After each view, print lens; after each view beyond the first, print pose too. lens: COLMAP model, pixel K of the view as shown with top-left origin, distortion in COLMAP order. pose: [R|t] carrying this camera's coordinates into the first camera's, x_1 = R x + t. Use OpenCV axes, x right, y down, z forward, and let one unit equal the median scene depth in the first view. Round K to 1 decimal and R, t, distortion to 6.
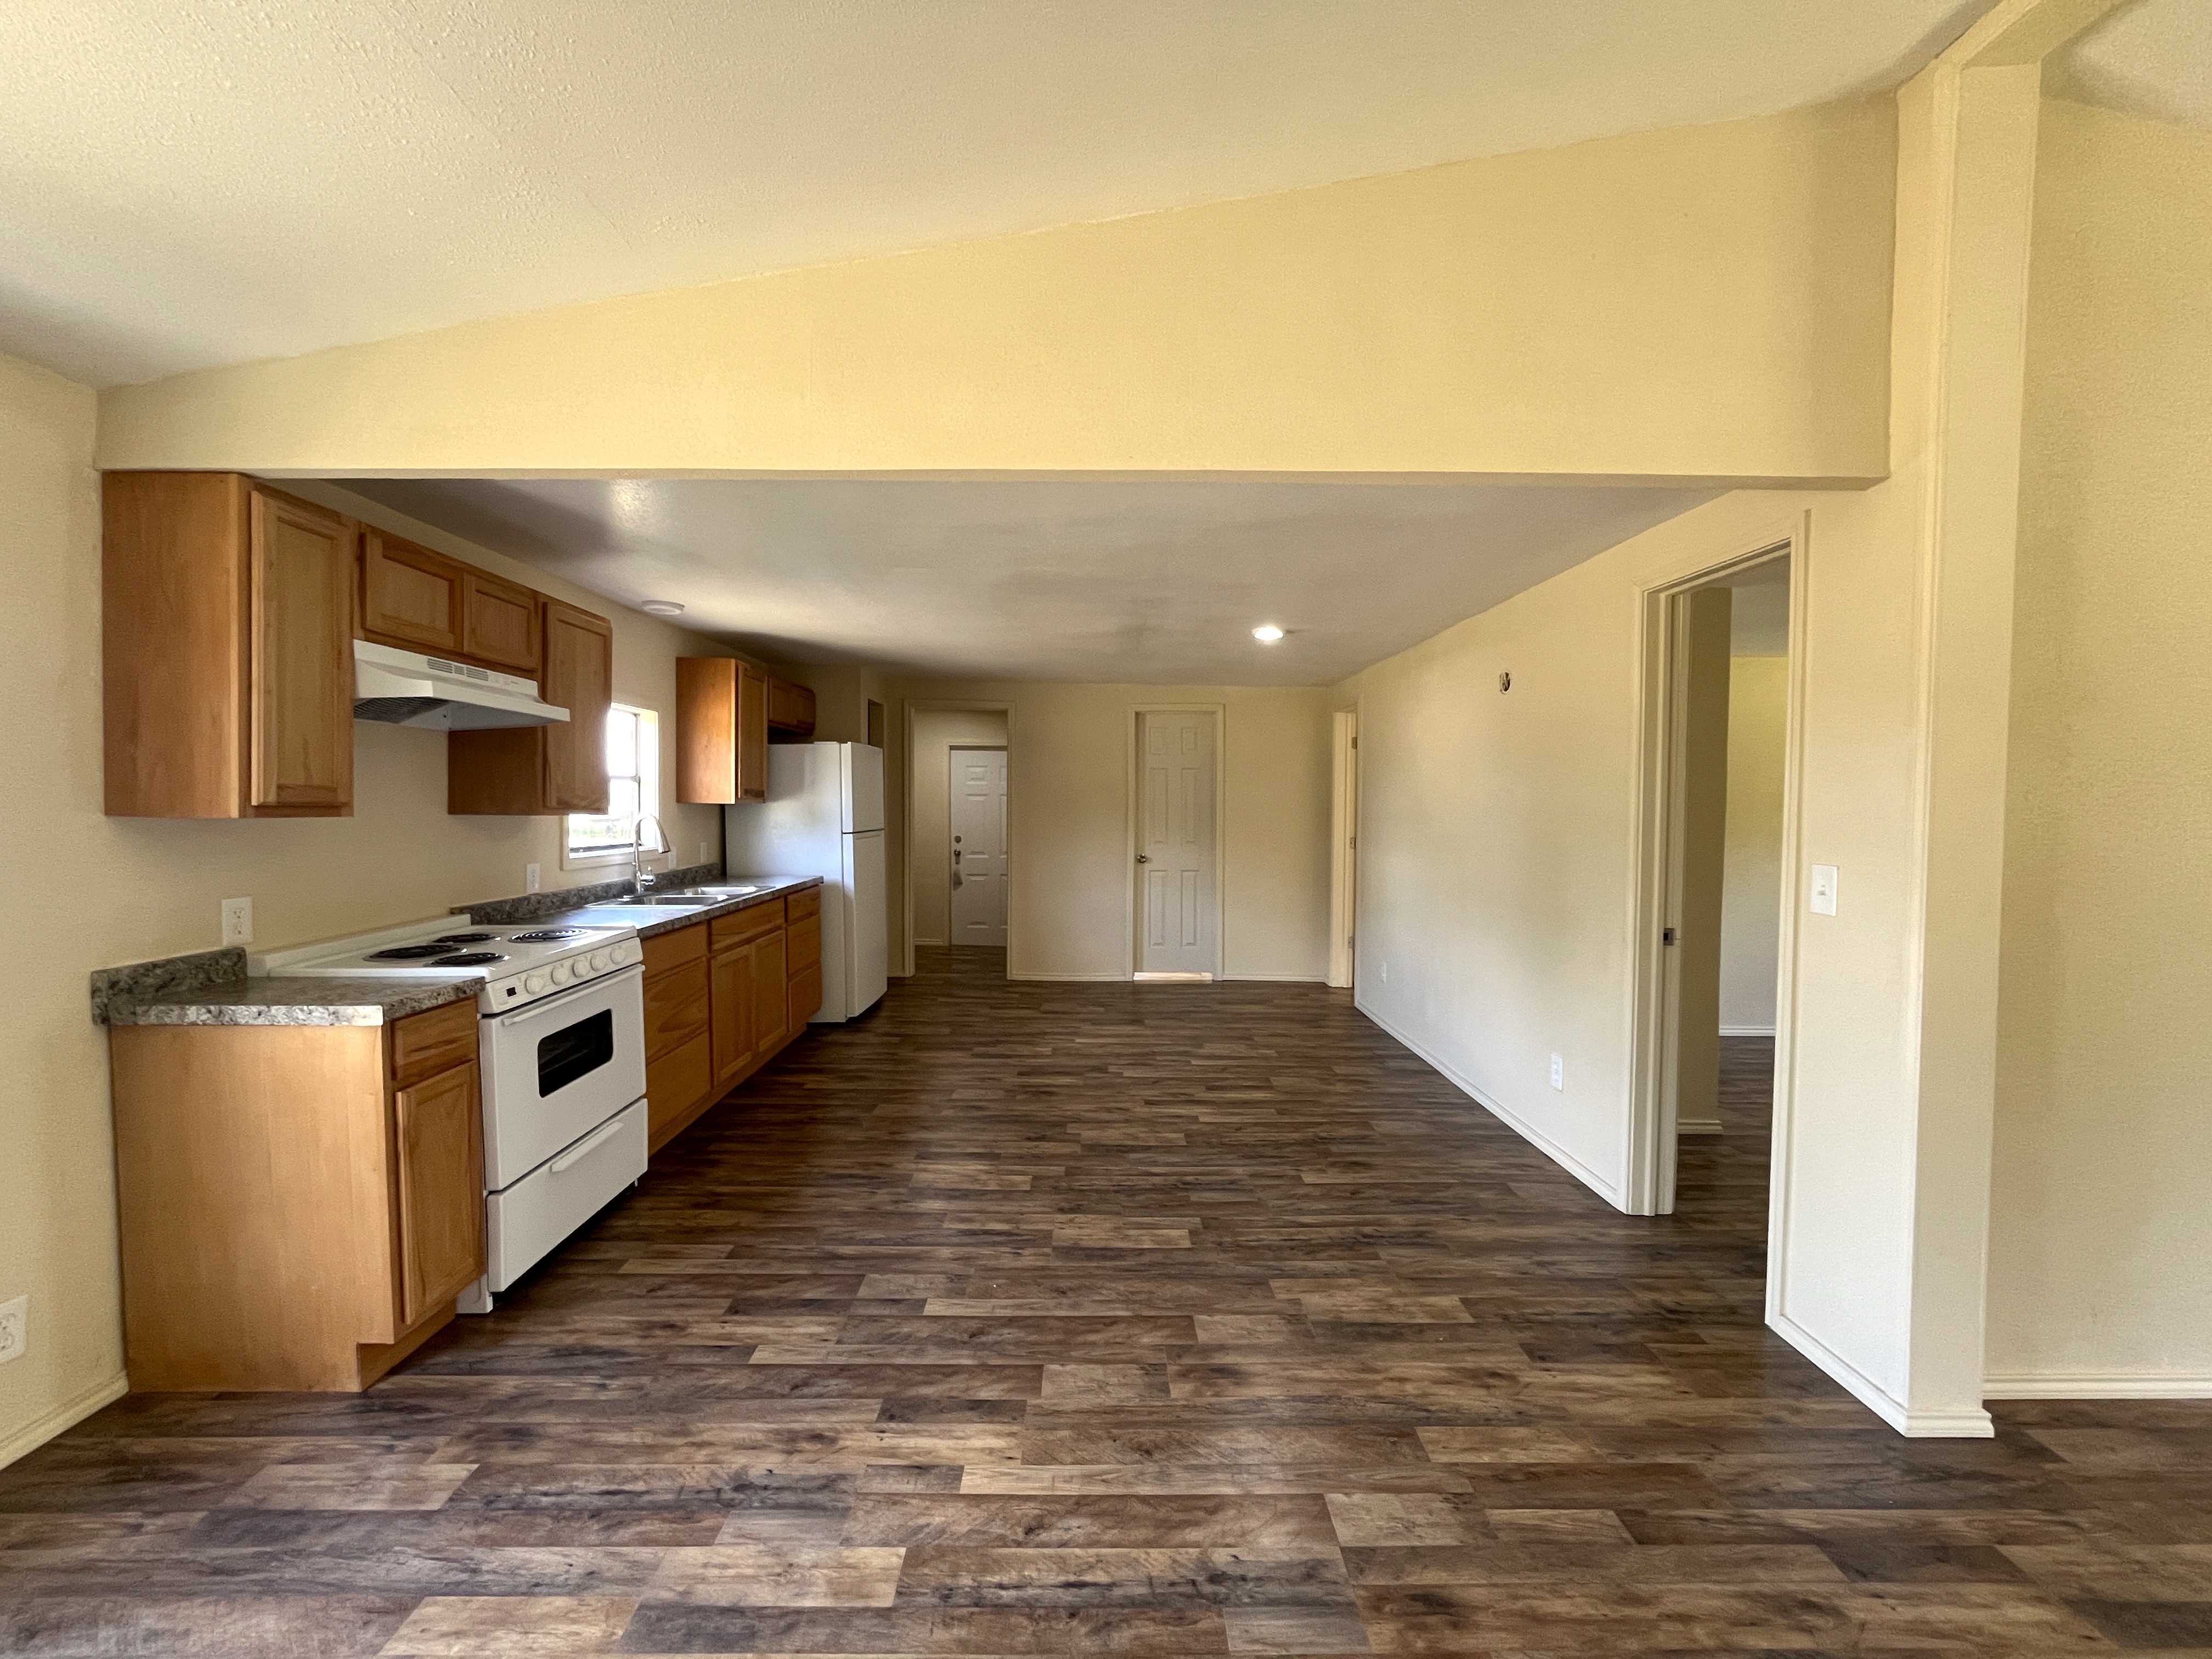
lens RADIAL K [[897.3, 0, 1103.3], [0, 897.3, 832.1], [0, 0, 1]] dist [-0.002376, -0.000129]
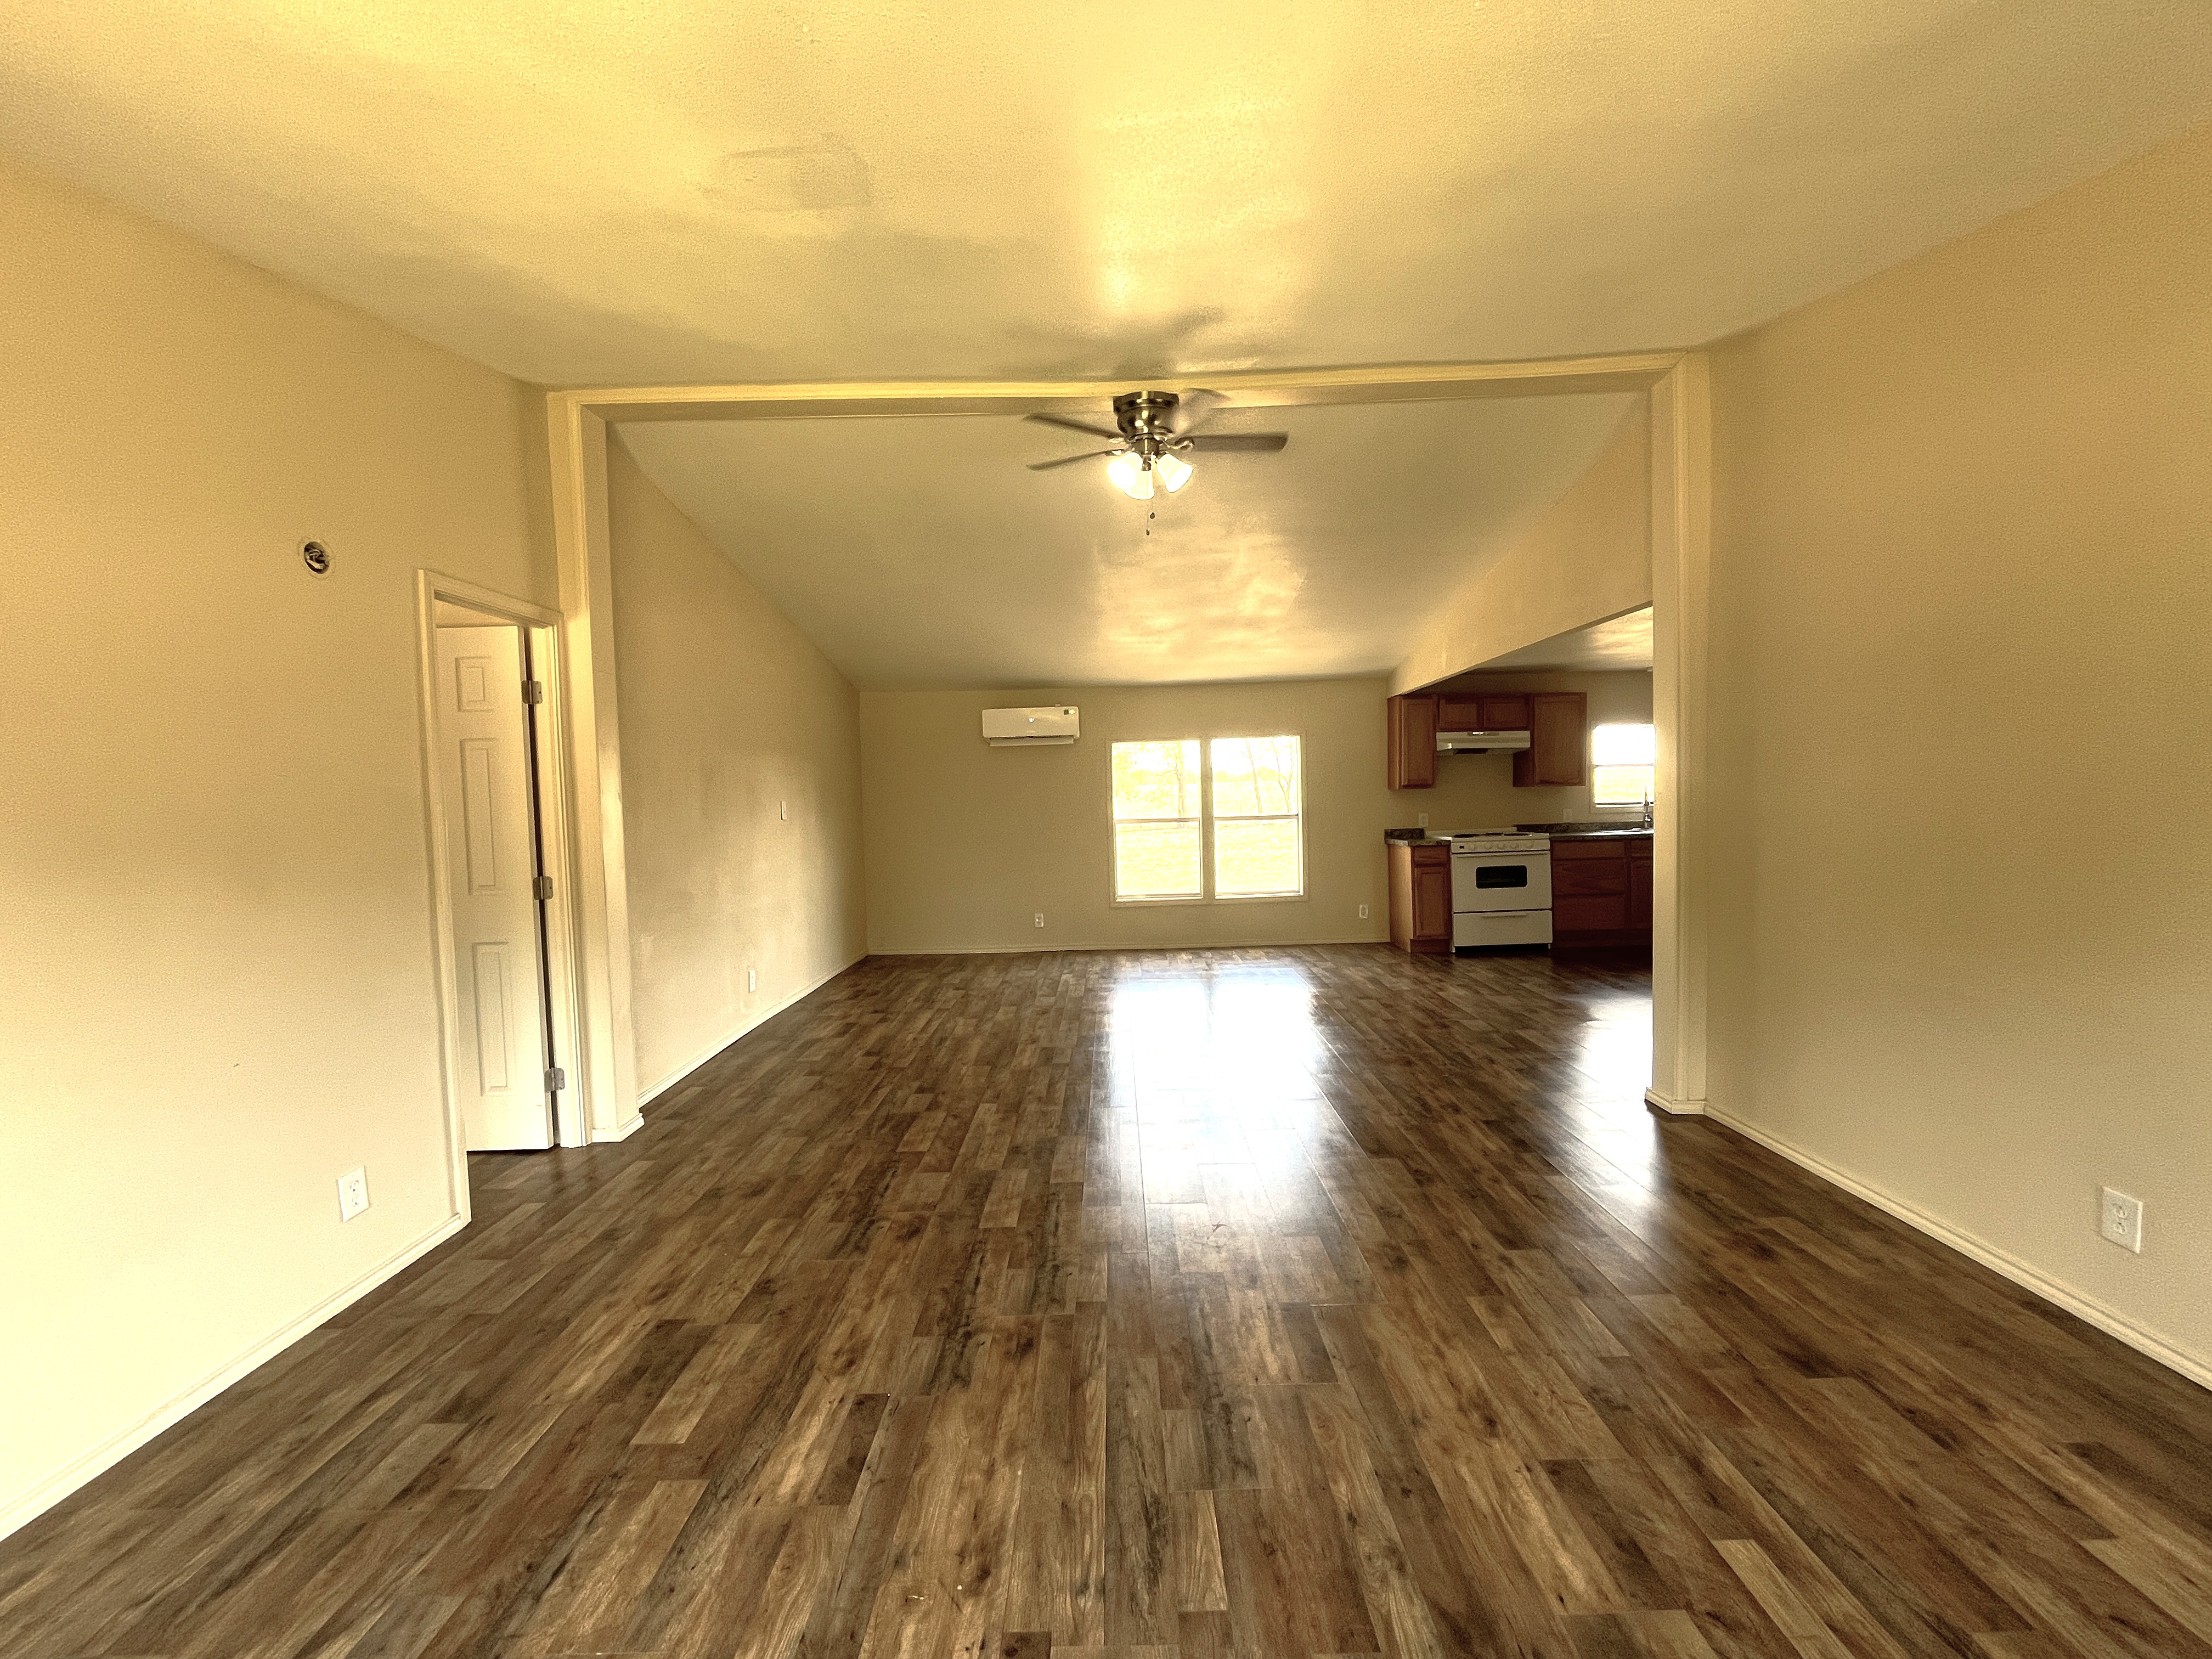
lens RADIAL K [[897.3, 0, 1103.3], [0, 897.3, 832.1], [0, 0, 1]] dist [-0.002376, -0.000129]
pose [[-0.019057, 0.036990, -0.999134, 1.924723], [-0.006412, 0.999290, 0.037118, 0.022081], [0.999798, 0.007114, -0.018806, -0.100257]]
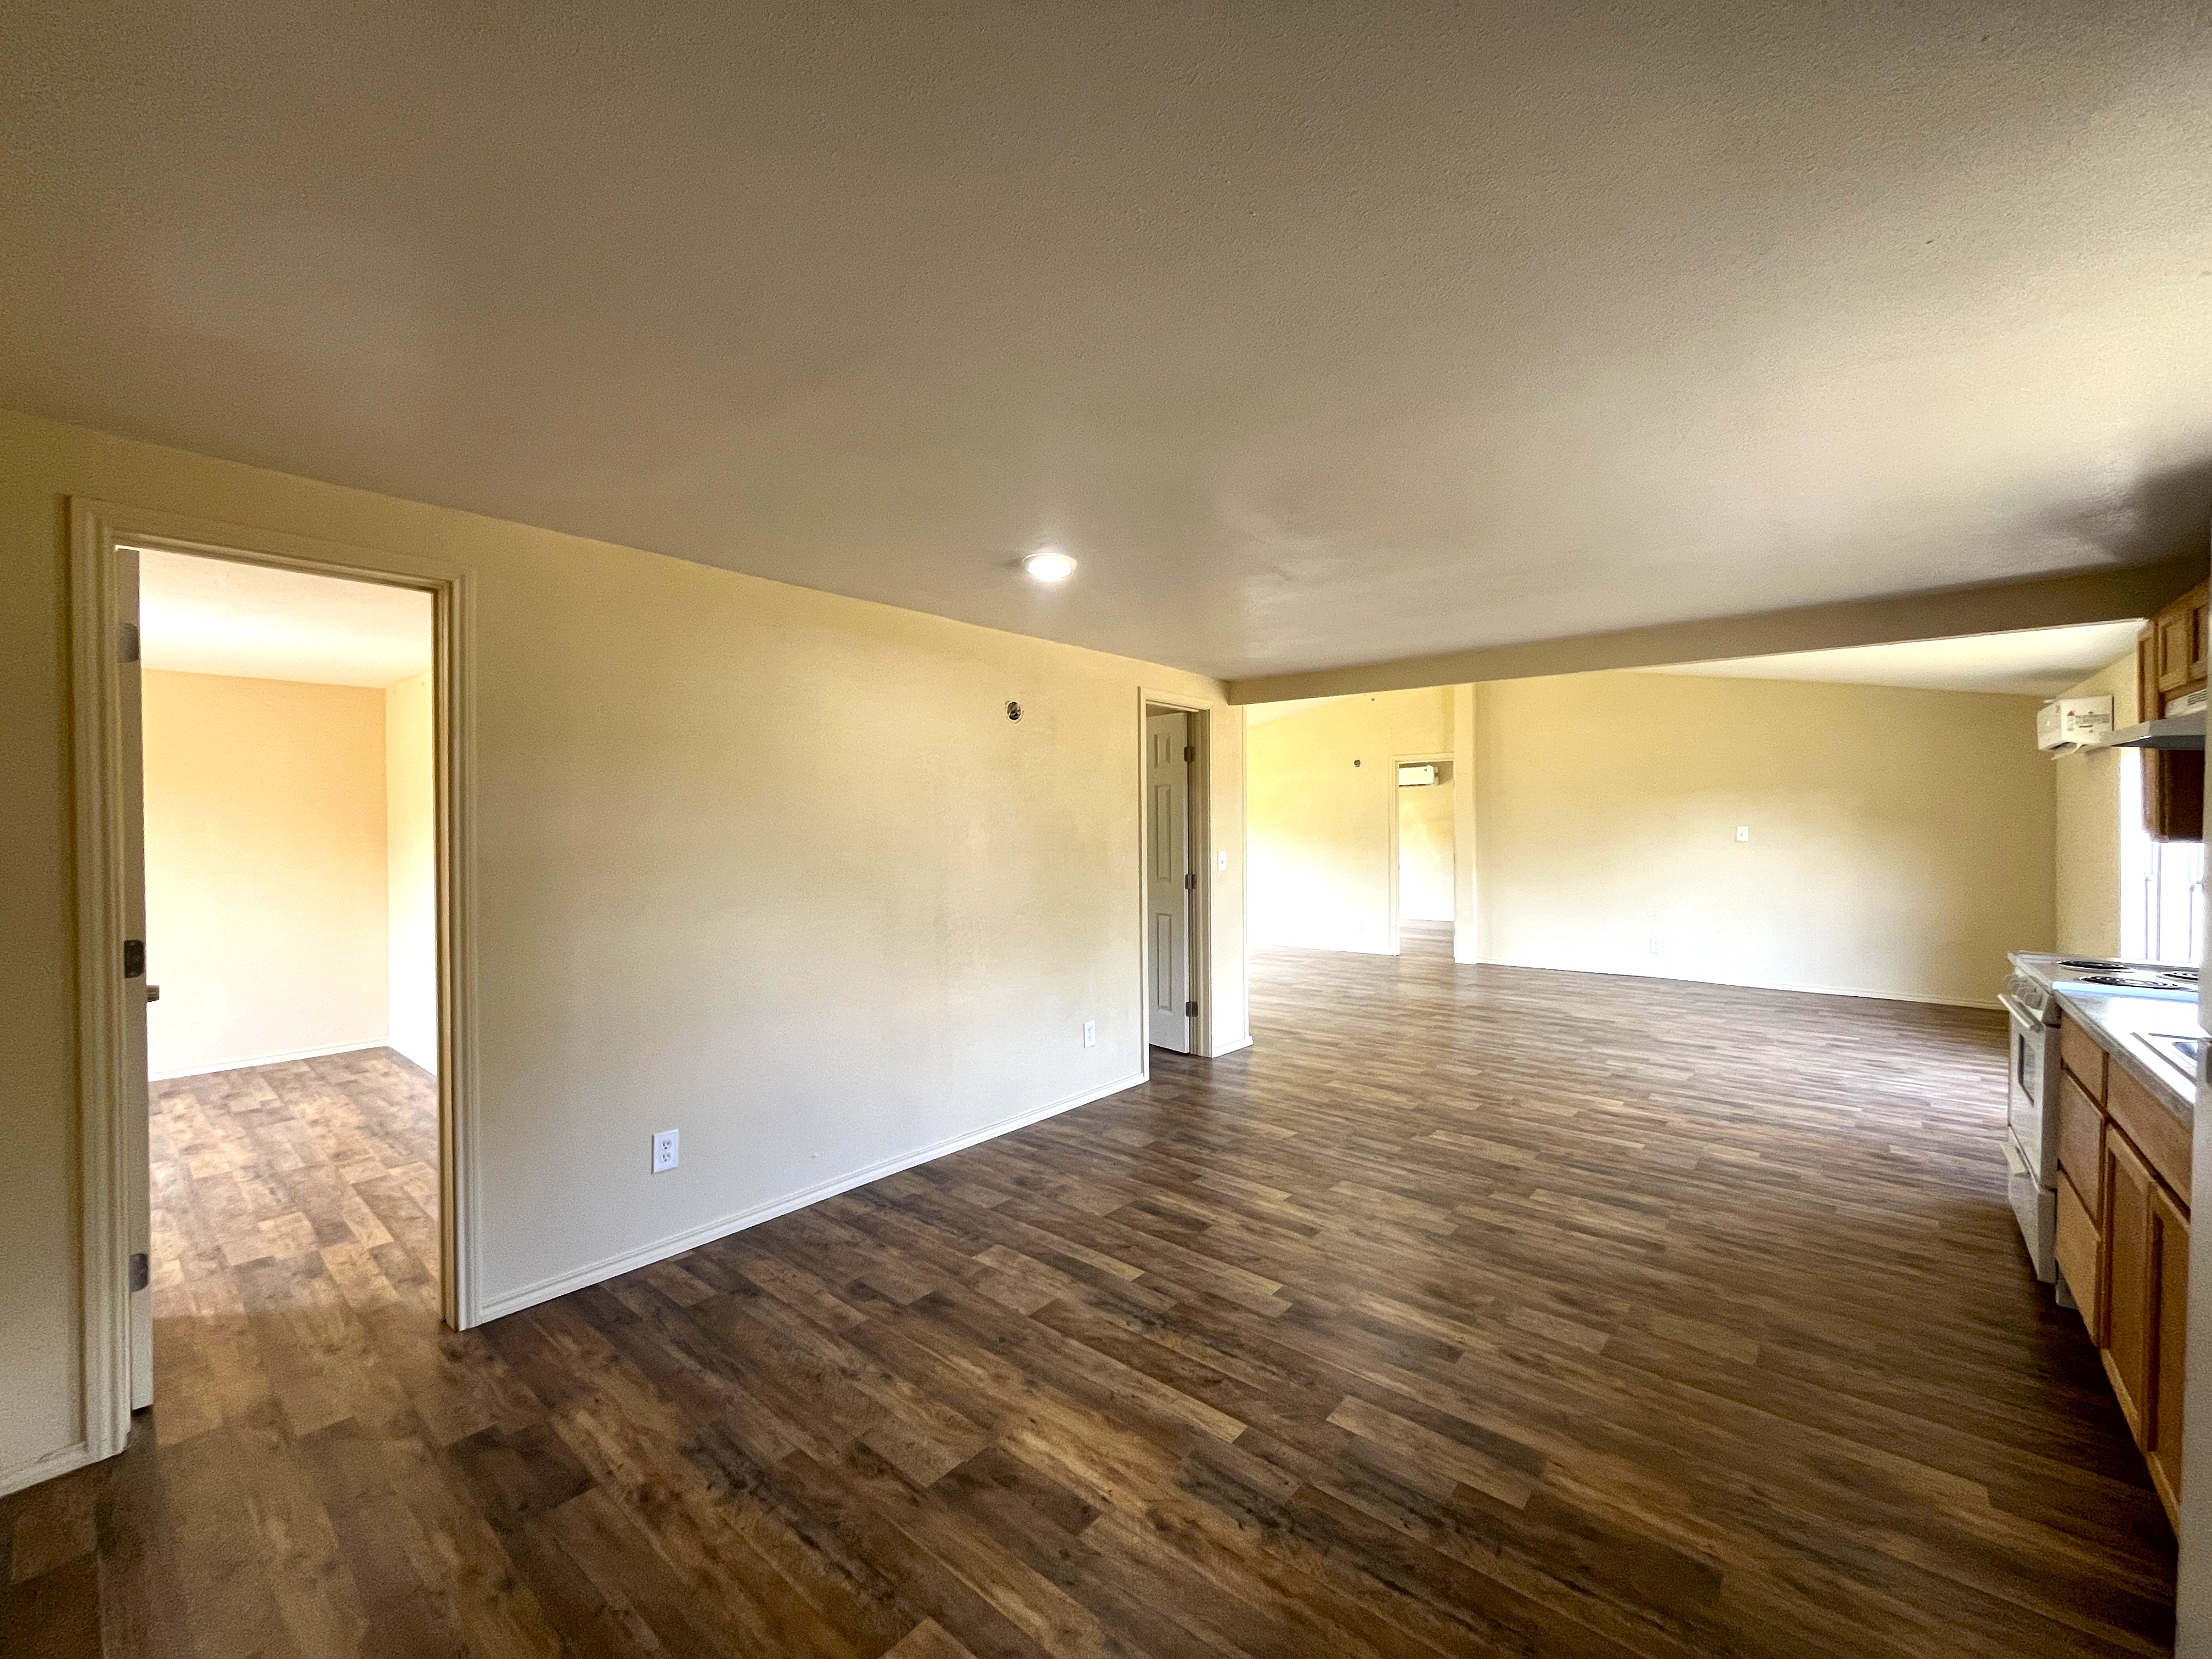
lens RADIAL K [[897.3, 0, 1103.3], [0, 897.3, 832.1], [0, 0, 1]] dist [-0.002376, -0.000129]
pose [[-0.754188, -0.010603, 0.656572, -0.431811], [0.019349, 0.999077, 0.038359, -0.088594], [-0.656373, 0.041634, -0.753287, 2.357254]]
